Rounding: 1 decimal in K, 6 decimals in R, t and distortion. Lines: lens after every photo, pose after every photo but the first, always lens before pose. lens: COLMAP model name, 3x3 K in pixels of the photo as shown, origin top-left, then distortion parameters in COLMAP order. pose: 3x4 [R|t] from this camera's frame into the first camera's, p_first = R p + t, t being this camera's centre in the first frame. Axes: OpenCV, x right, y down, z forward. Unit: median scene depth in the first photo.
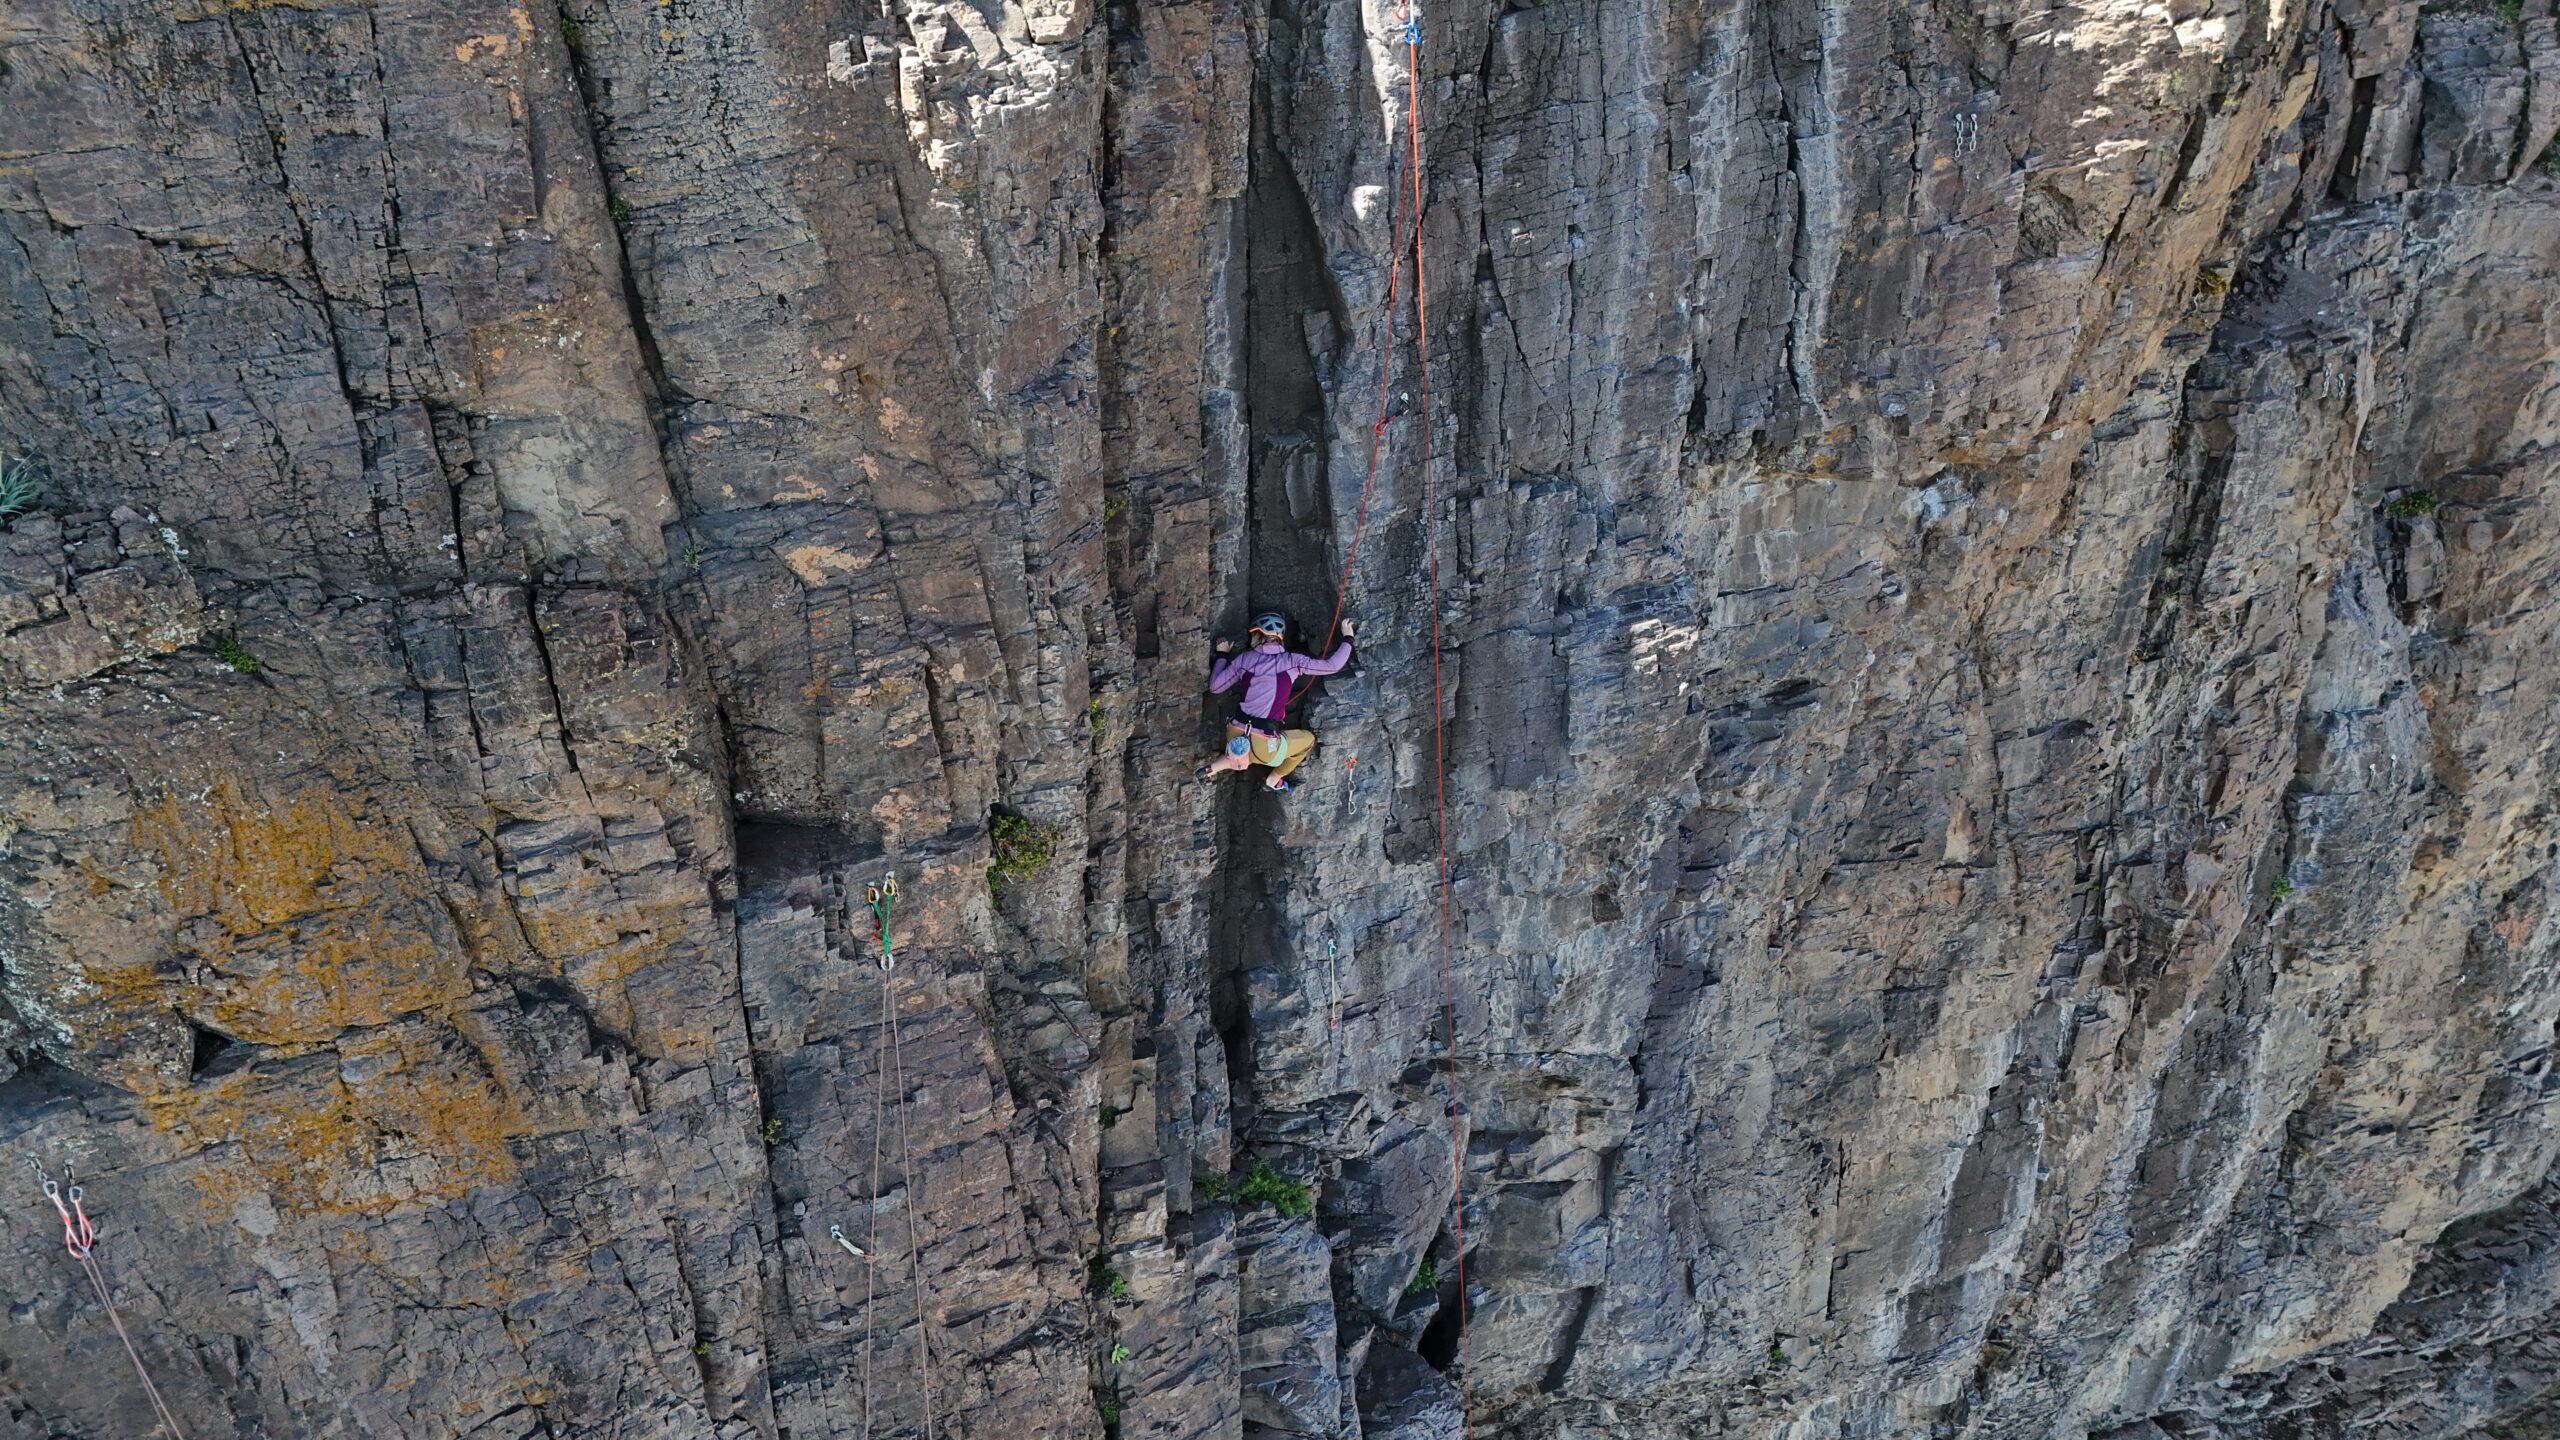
lens RADIAL K [[1861.7, 0, 1281.3], [0, 1861.7, 718.6], [0, 0, 1]] dist [0.090469, -0.087777]
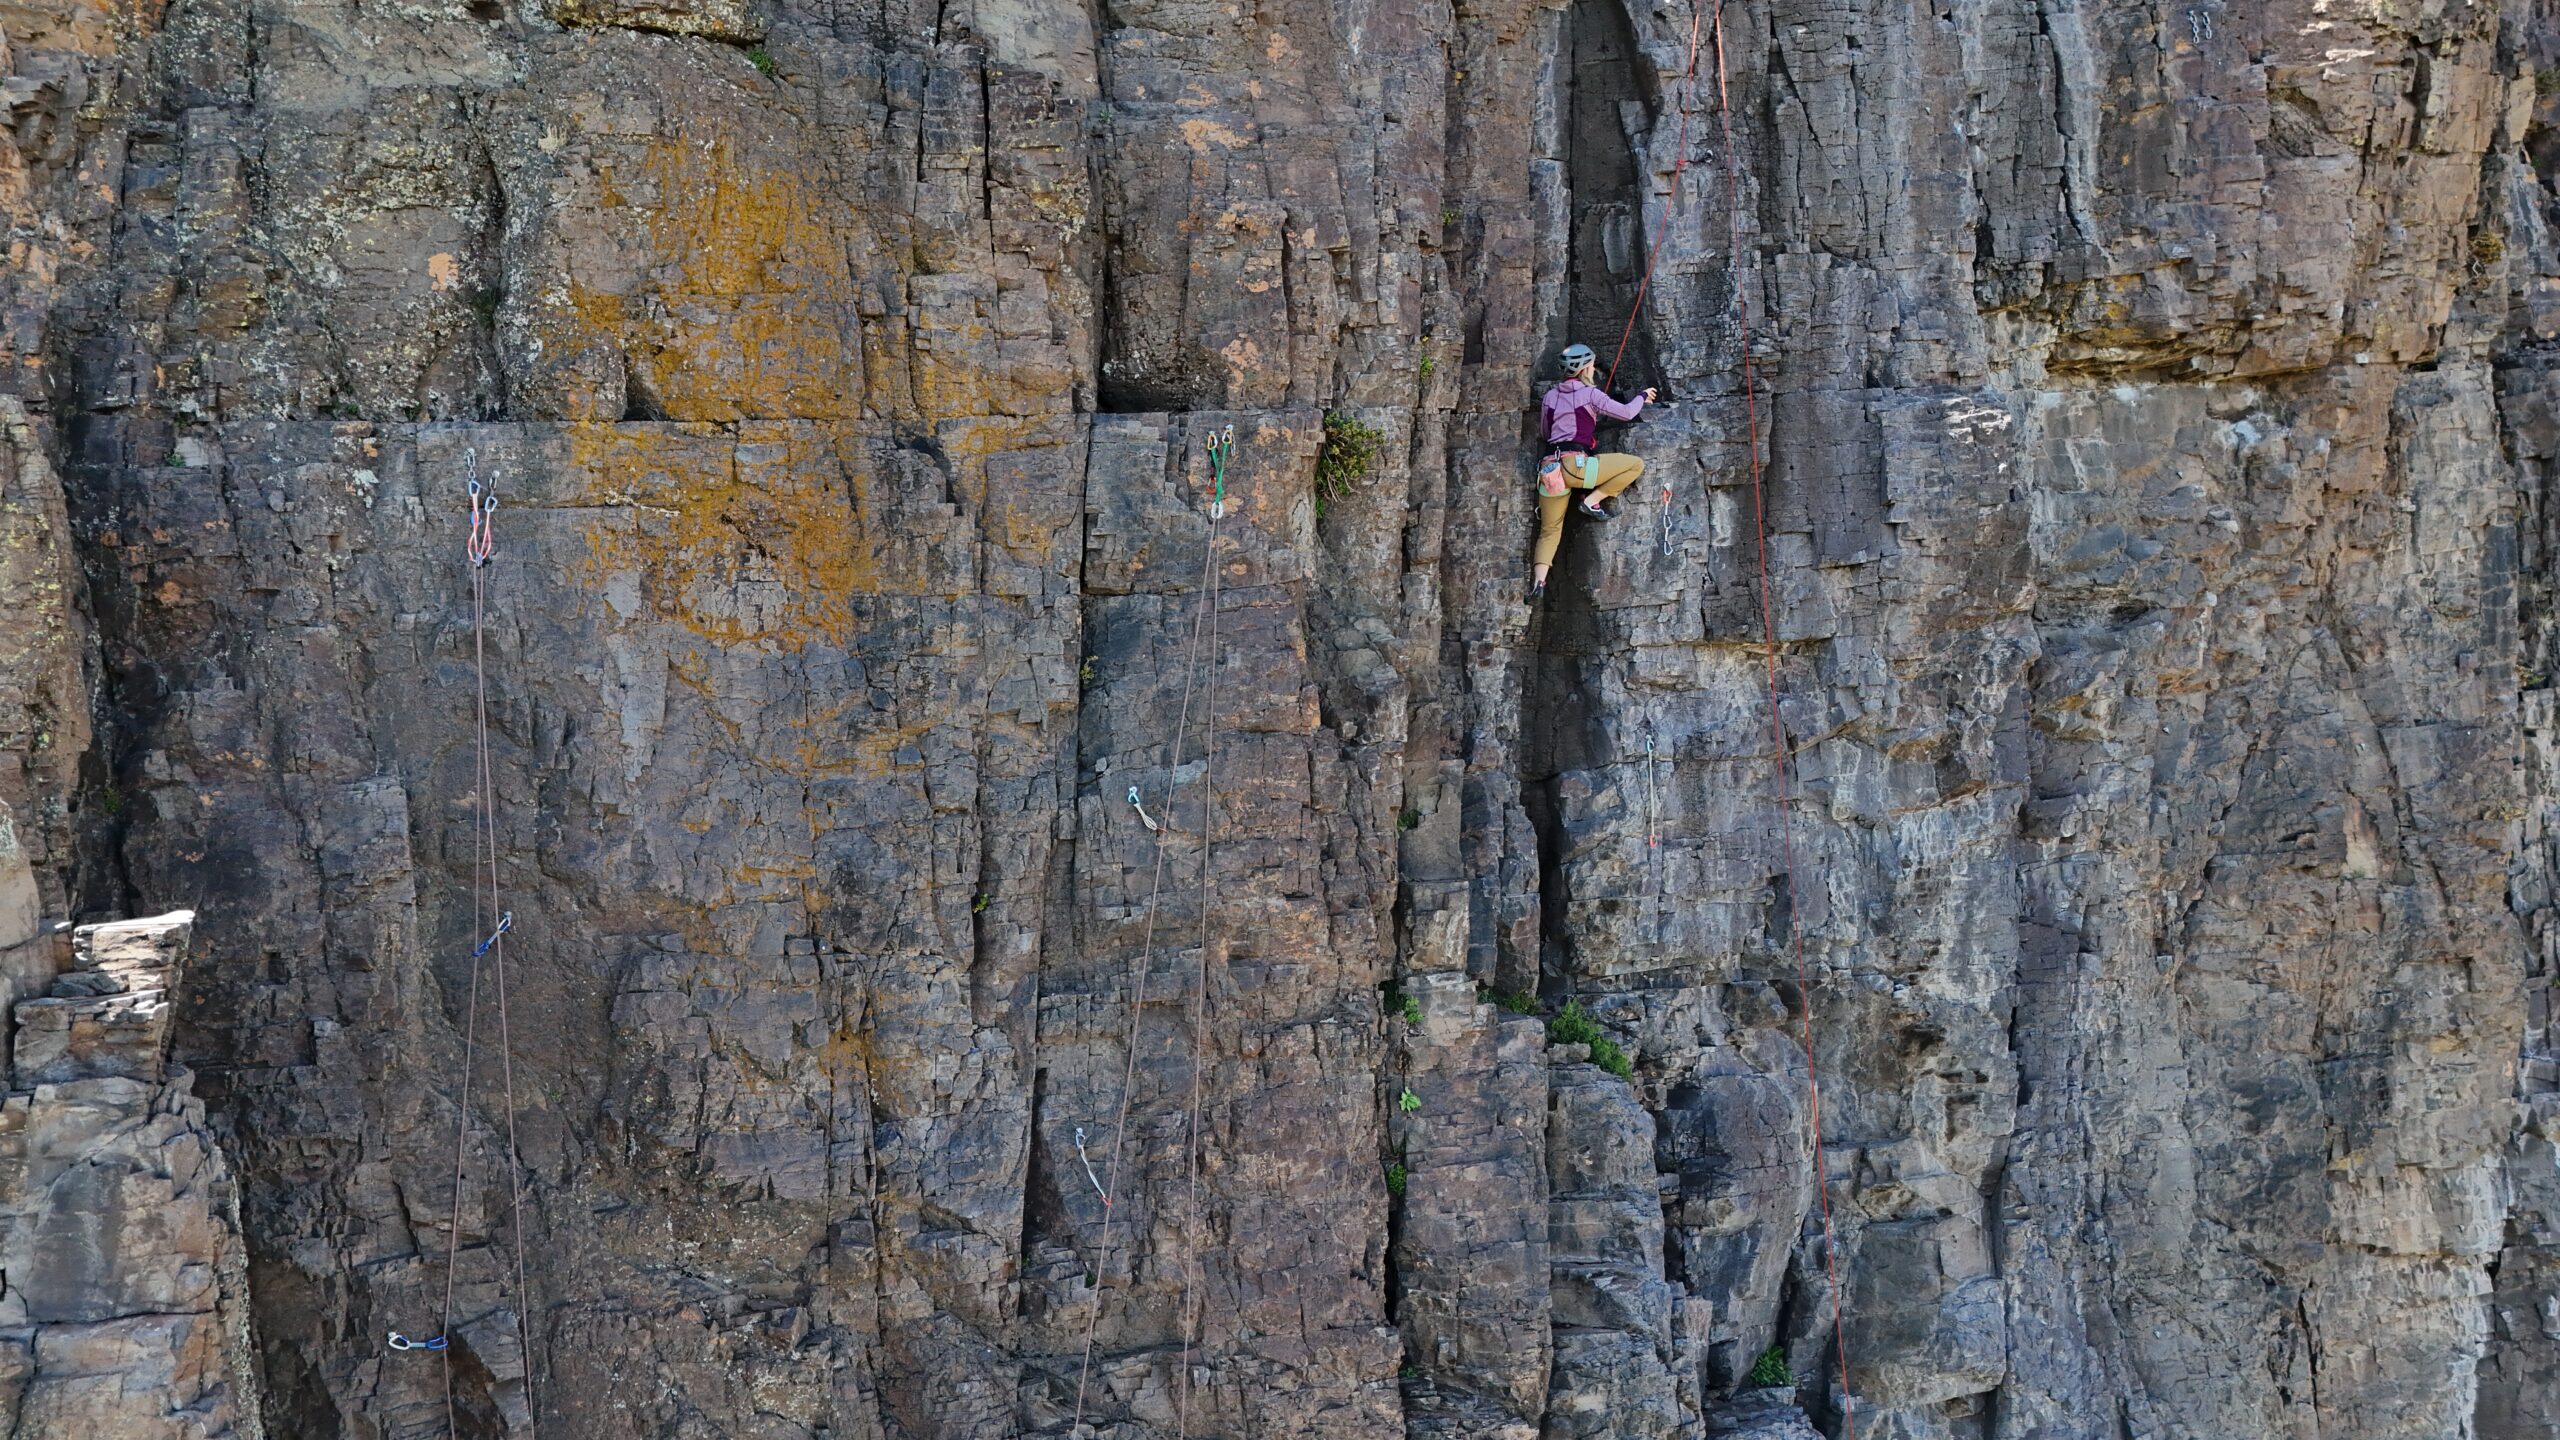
lens RADIAL K [[1861.7, 0, 1286.6], [0, 1861.7, 734.3], [0, 0, 1]] dist [0.090469, -0.087777]
pose [[0.986059, 0.000960, -0.166393, 0.002548], [-0.090930, 0.840571, -0.534015, 0.685441], [0.139352, 0.541700, 0.828940, 0.175645]]
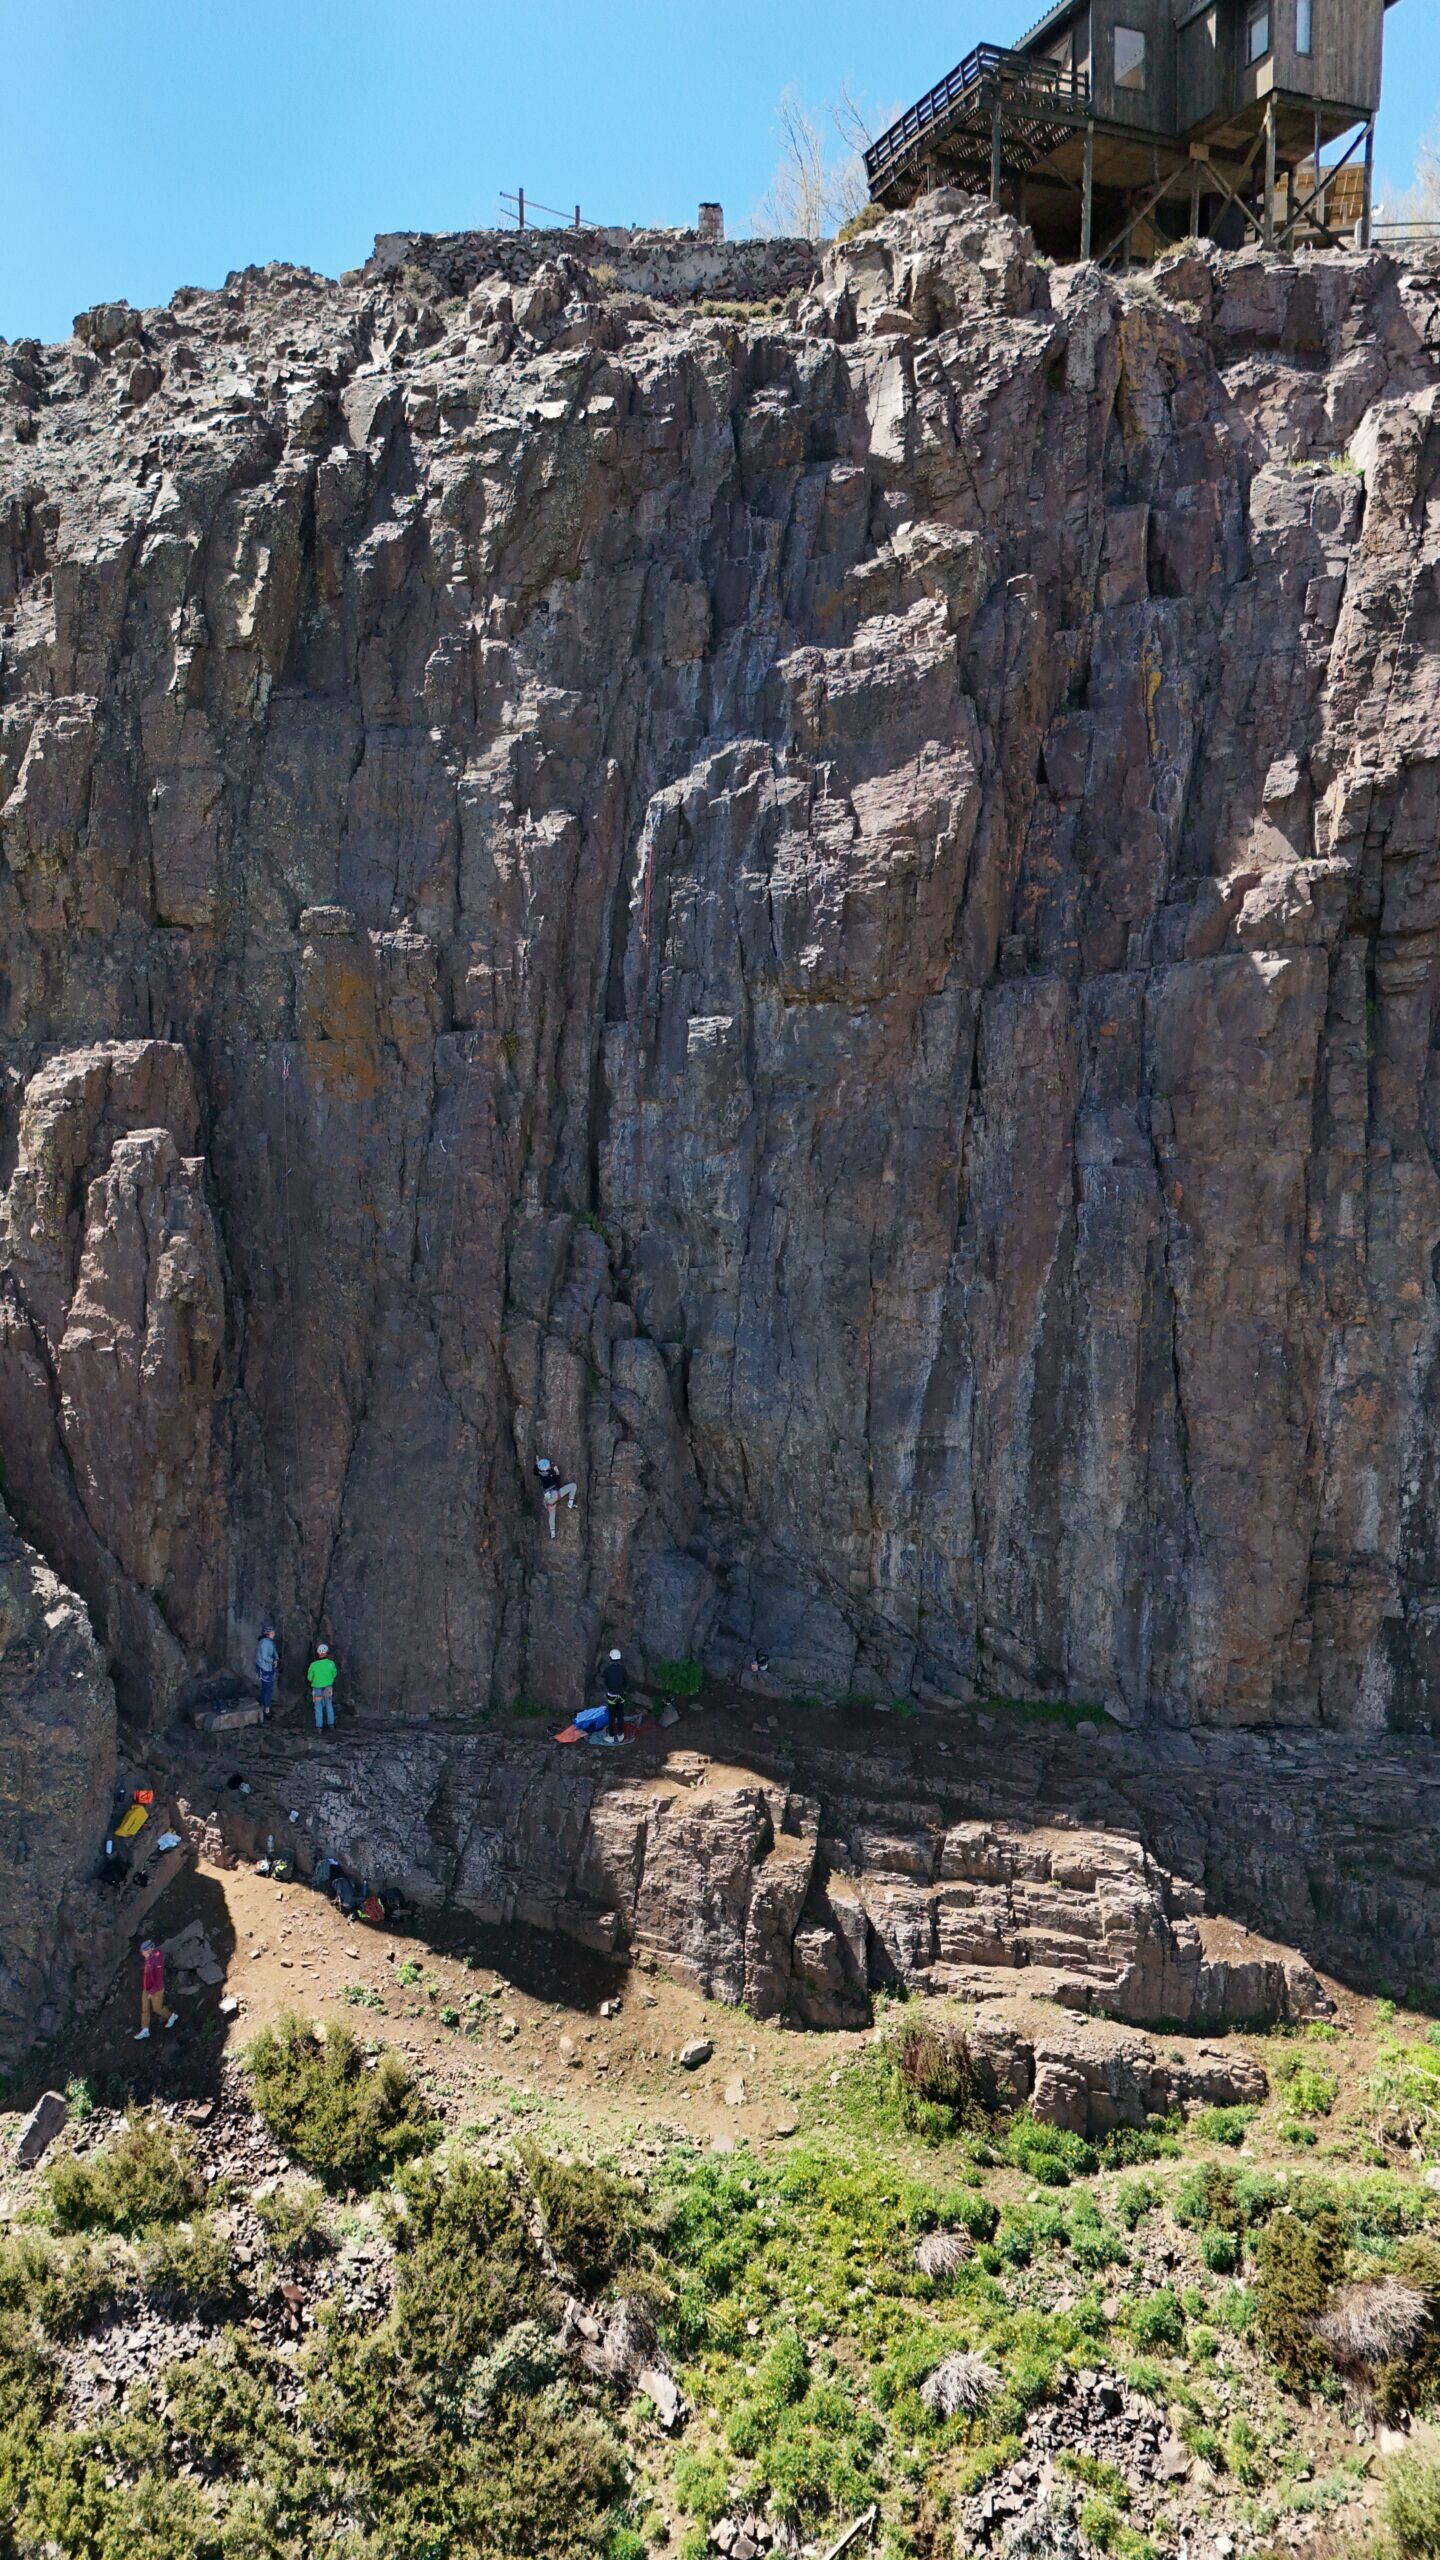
lens RADIAL K [[1836.0, 0, 726.1], [0, 1836.0, 1285.2], [0, 0, 1]] dist [0.090504, -0.075299]
pose [[0.815084, 0.062475, -0.575965, 1.978916], [-0.325450, 0.871854, -0.365995, 1.436777], [0.479292, 0.485765, 0.730966, -1.011997]]
